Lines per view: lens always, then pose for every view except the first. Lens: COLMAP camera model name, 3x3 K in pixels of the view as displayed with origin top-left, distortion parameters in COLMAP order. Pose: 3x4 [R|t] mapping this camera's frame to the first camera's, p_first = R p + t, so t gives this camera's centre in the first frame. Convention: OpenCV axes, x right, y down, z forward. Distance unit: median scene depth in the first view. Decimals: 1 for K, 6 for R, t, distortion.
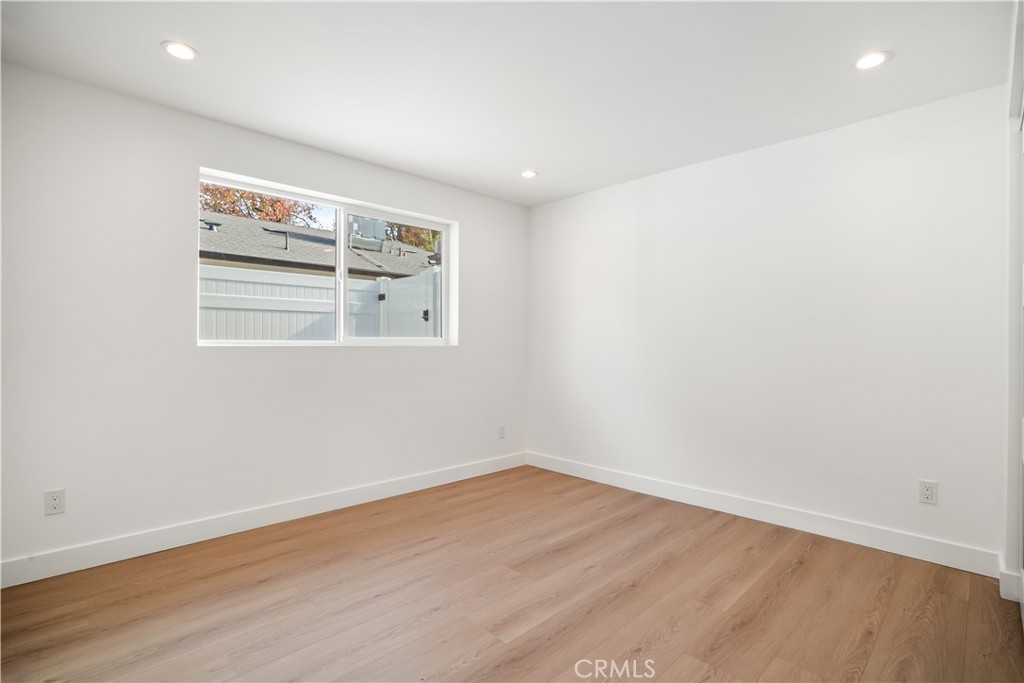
lens RADIAL K [[481.2, 0, 512.0], [0, 481.2, 341.5], [0, 0, 1]] dist [-0.002899, -0.000175]
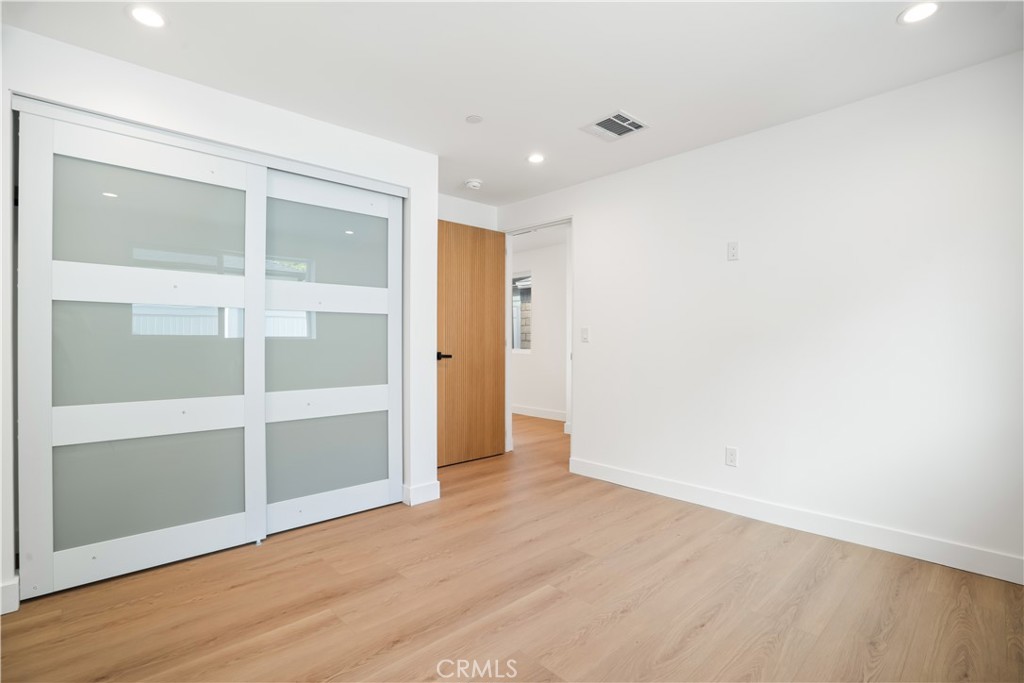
lens RADIAL K [[481.2, 0, 512.0], [0, 481.2, 341.5], [0, 0, 1]] dist [-0.002899, -0.000175]
pose [[-0.999936, -0.000797, 0.011286, 0.057949], [-0.000790, 1.000000, 0.000611, 0.014546], [-0.011286, 0.000602, -0.999936, 1.946045]]
